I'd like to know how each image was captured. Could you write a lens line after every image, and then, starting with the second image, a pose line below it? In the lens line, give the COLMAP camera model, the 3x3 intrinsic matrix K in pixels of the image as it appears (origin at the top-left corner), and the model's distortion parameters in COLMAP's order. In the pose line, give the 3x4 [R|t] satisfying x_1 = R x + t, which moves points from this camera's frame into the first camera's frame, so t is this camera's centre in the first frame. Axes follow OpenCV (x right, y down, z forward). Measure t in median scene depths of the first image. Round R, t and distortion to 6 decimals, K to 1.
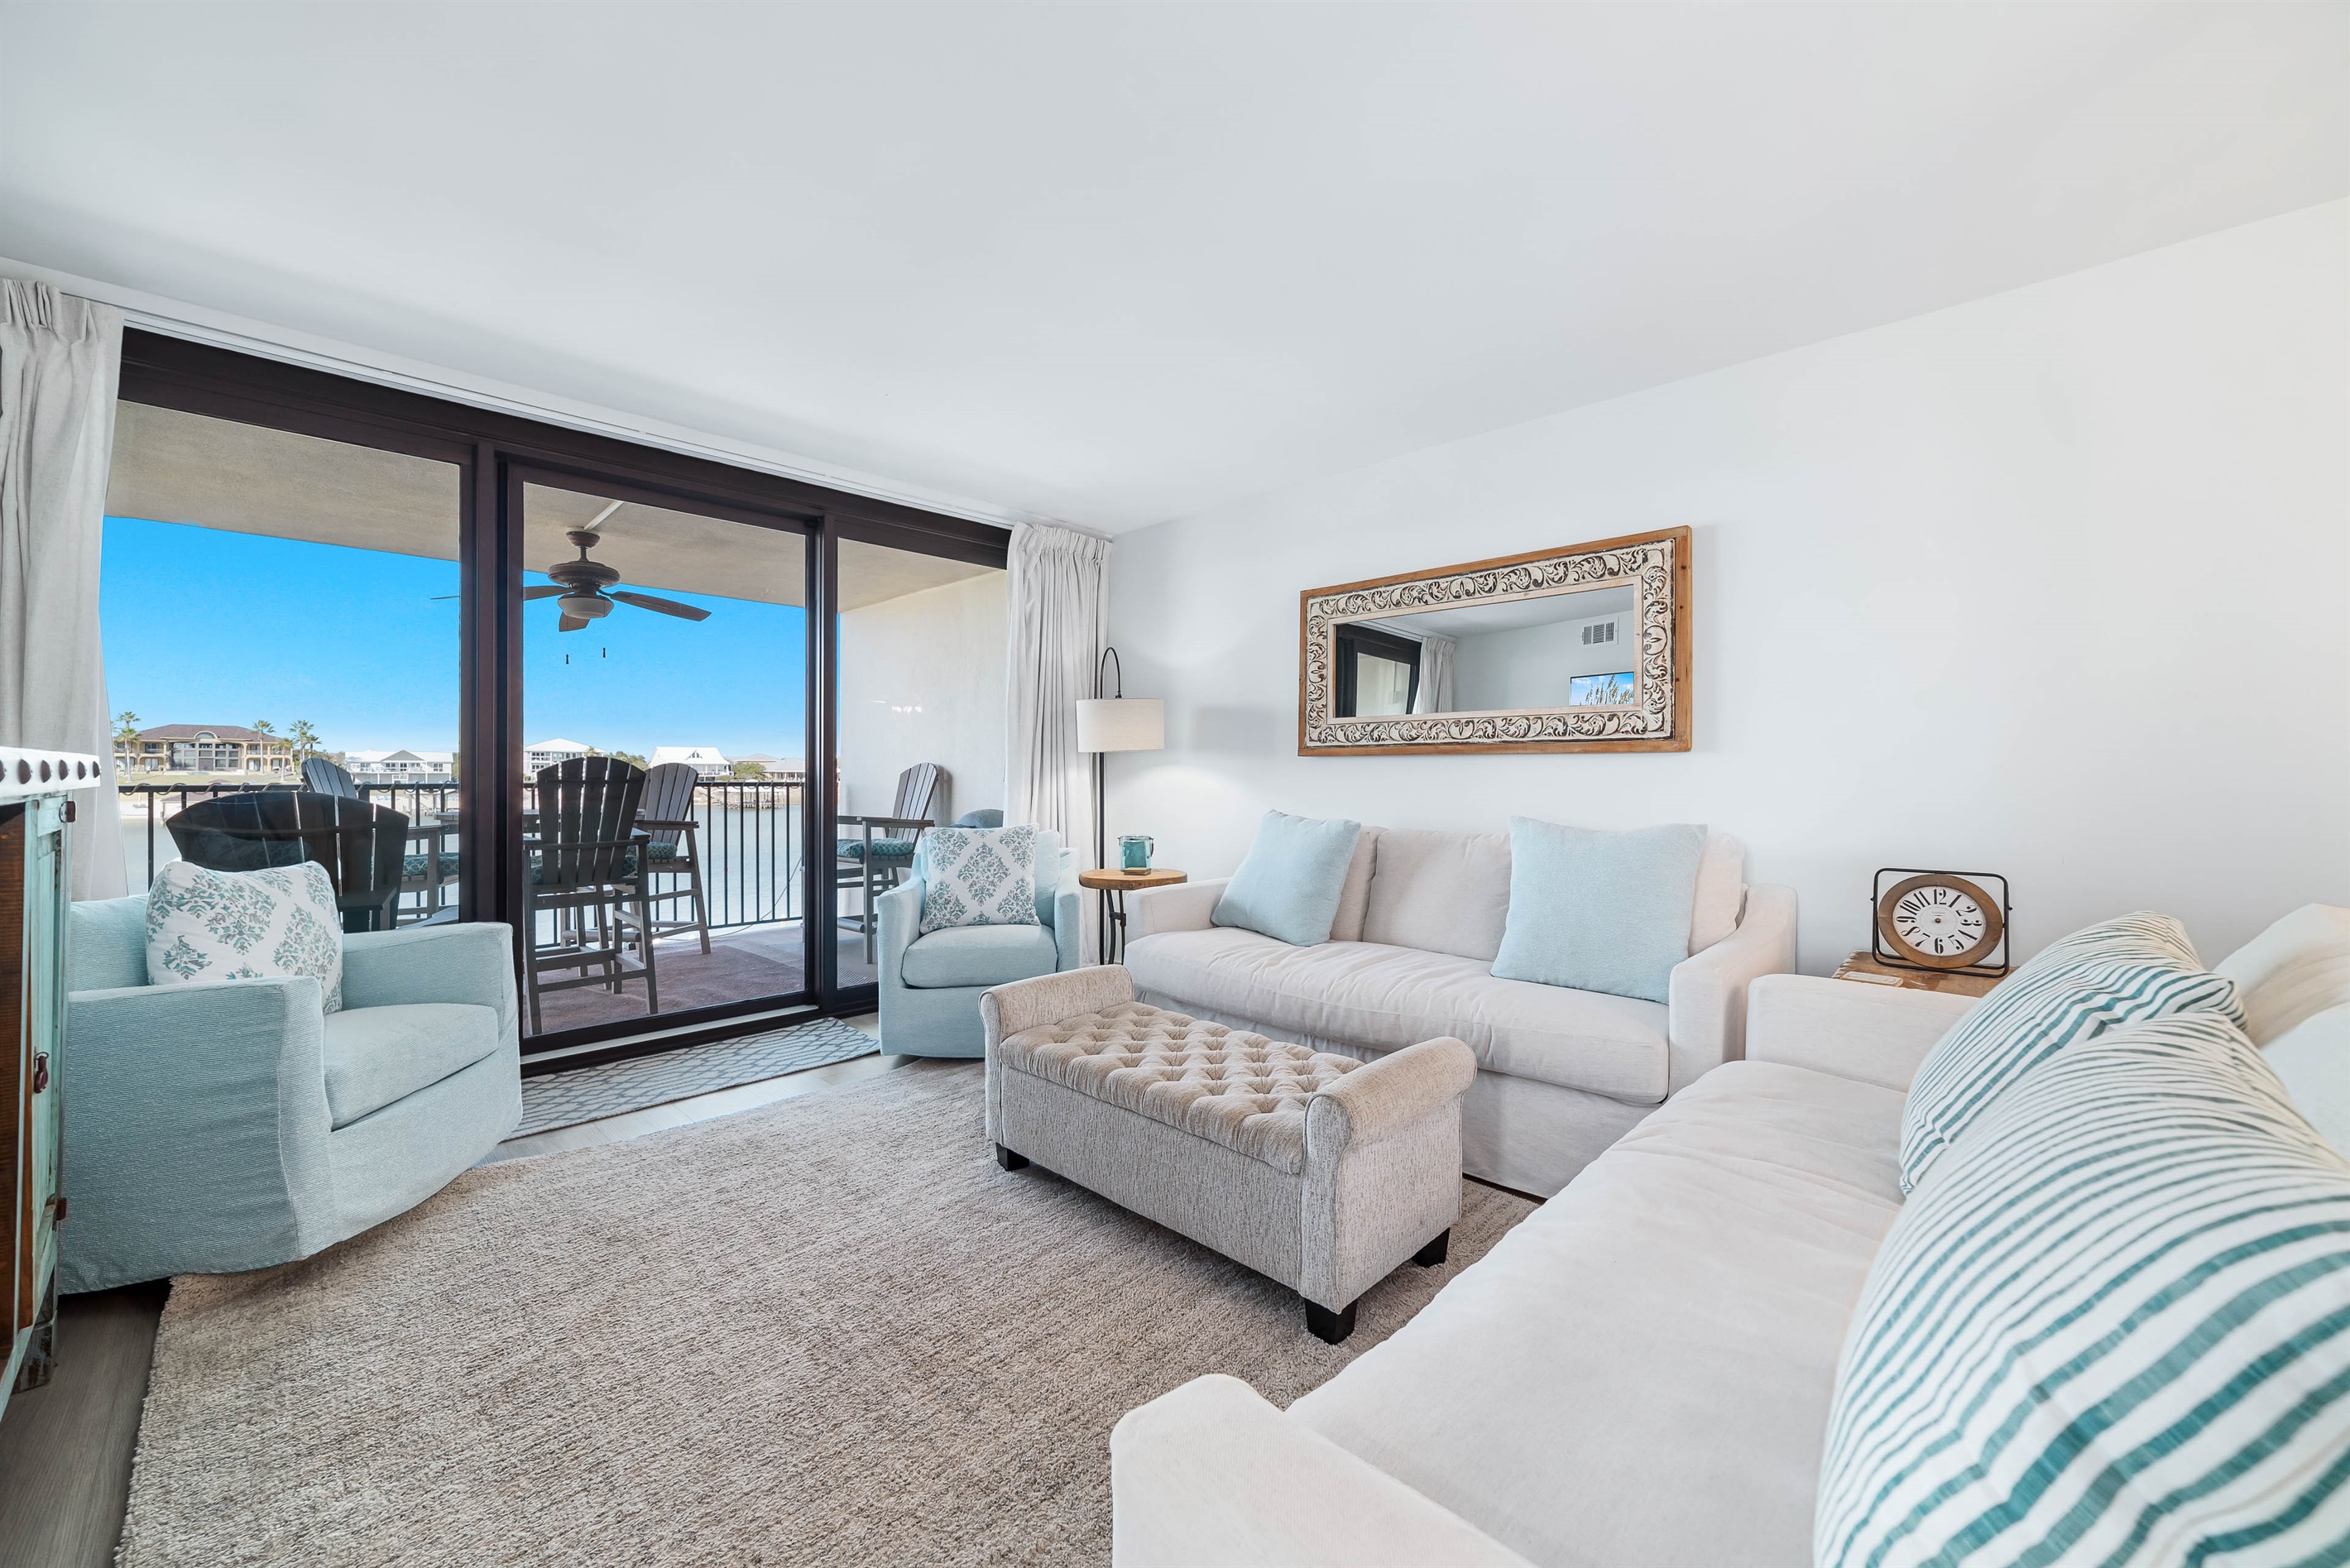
lens RADIAL K [[902.9, 0, 1176.1], [0, 902.9, 768.5], [0, 0, 1]] dist [0.002005, 0.000488]
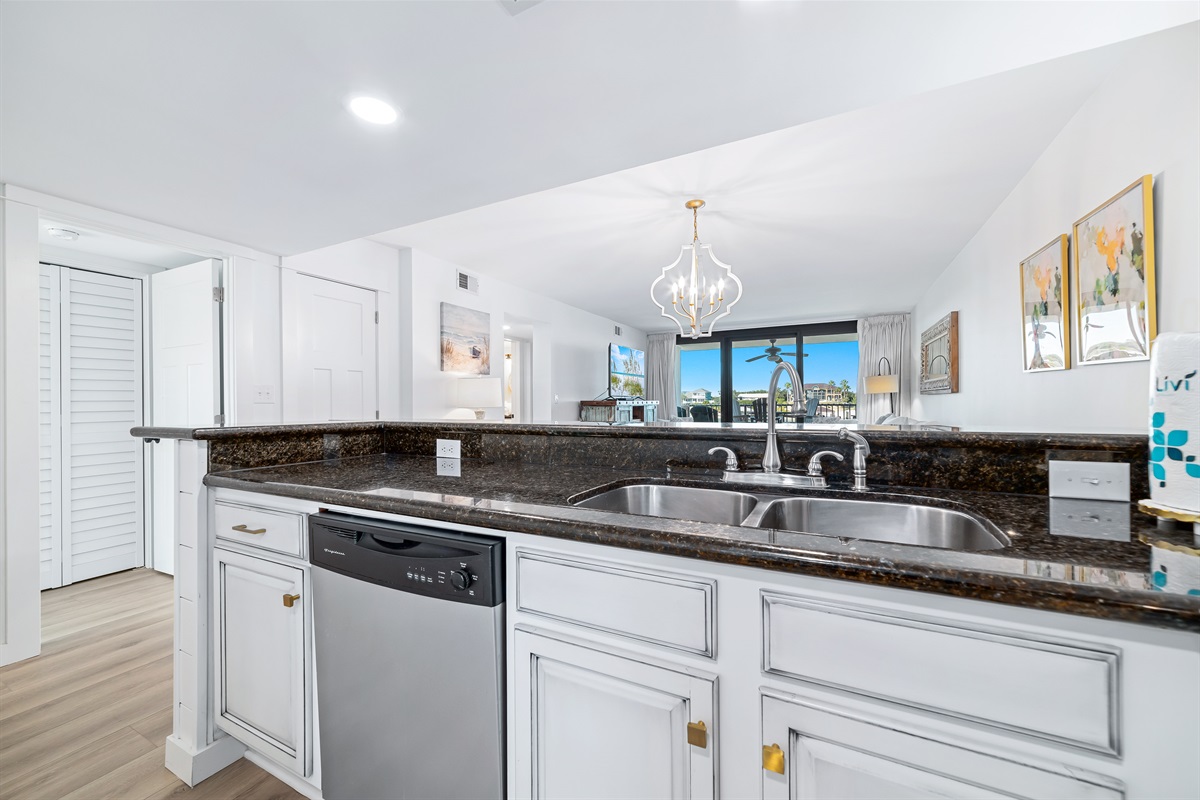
lens RADIAL K [[454.6, 0, 601.2], [0, 454.6, 401.8], [0, 0, 1]] dist [0.001473, 0.000394]
pose [[0.299478, -0.004801, -0.954091, 1.277302], [0.012290, 0.999924, -0.001173, -0.002535], [0.954024, -0.011374, 0.299515, -0.366431]]
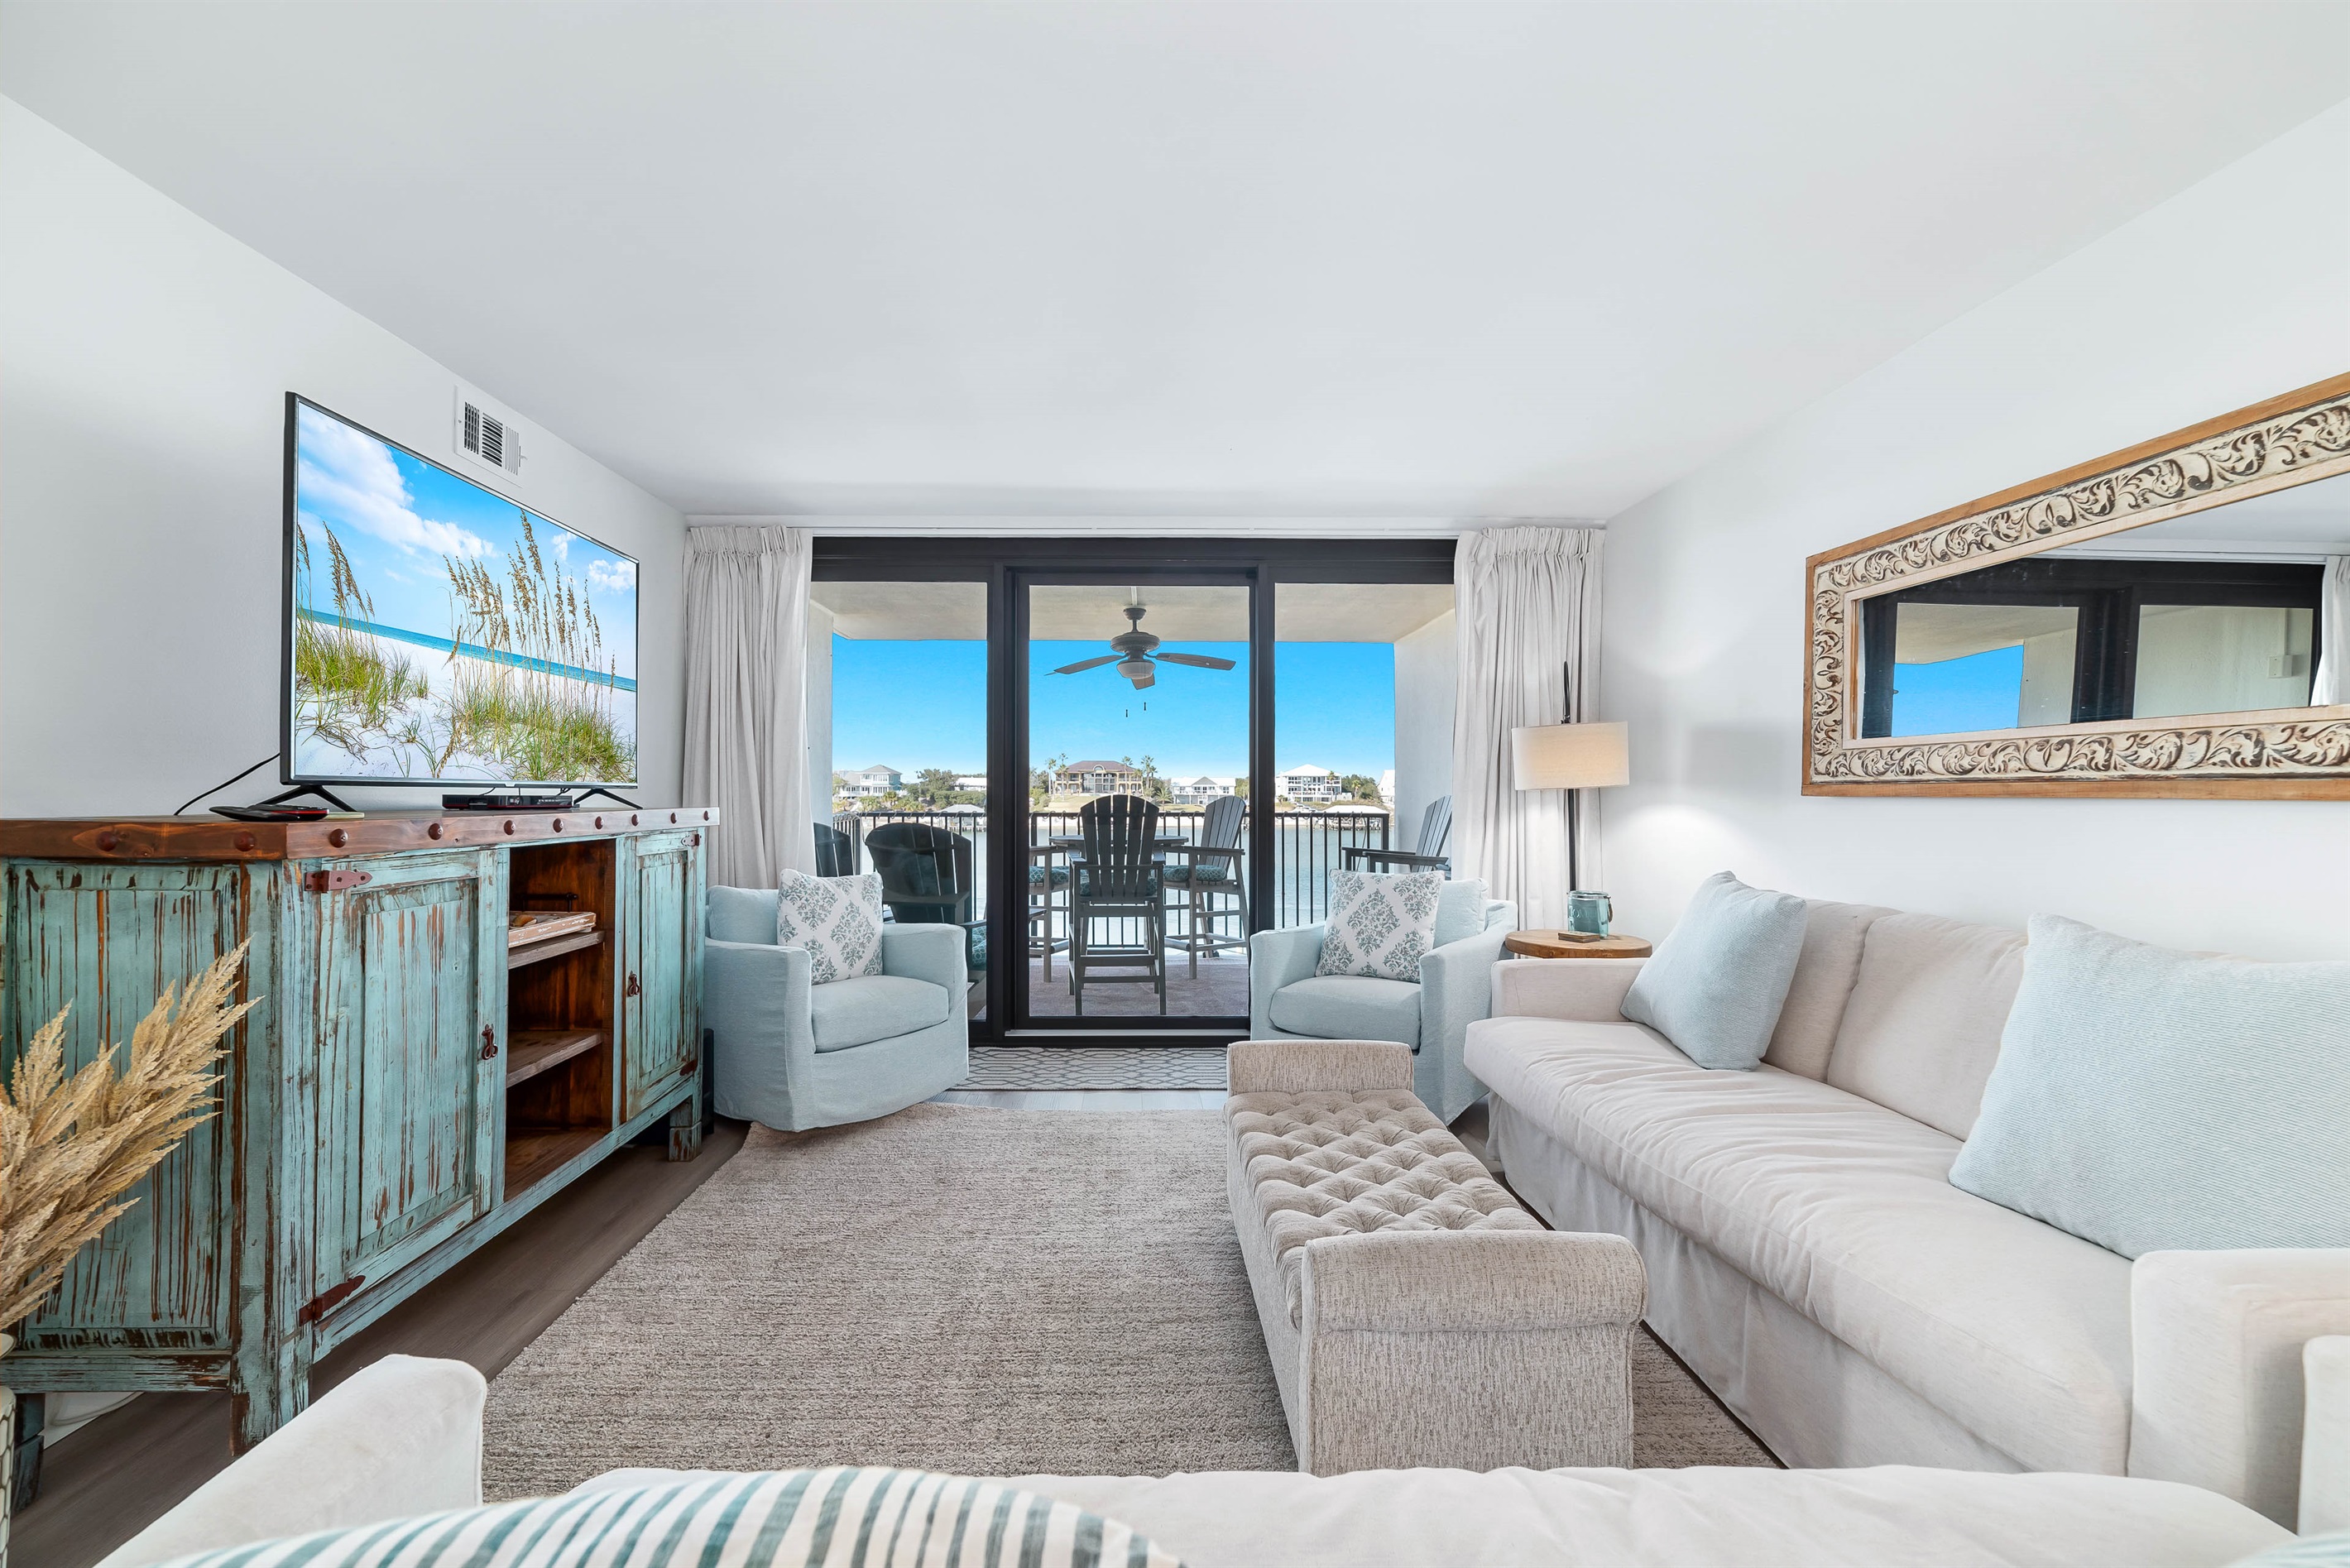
lens RADIAL K [[940.6, 0, 1140.4], [0, 940.6, 785.8], [0, 0, 1]] dist [-0.001355, 0.000213]
pose [[0.711069, -0.005739, -0.703099, 0.310897], [0.002861, 0.999982, -0.005269, -0.021140], [0.703116, 0.001735, 0.711073, 0.142689]]
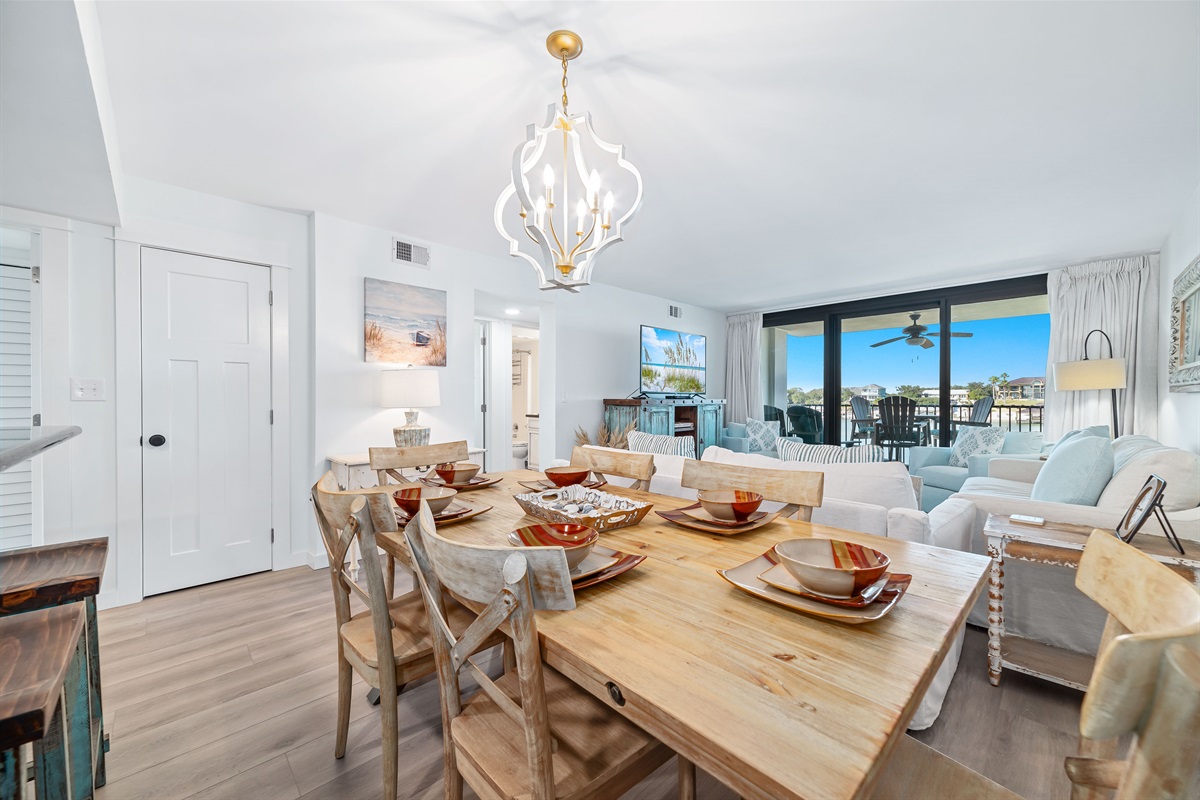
lens RADIAL K [[454.6, 0, 601.2], [0, 454.6, 401.8], [0, 0, 1]] dist [0.001473, 0.000394]
pose [[-0.019653, 0.004324, -0.999798, 0.998238], [0.004376, 0.999981, 0.004239, -0.006527], [0.999797, -0.004291, -0.019672, 0.087754]]
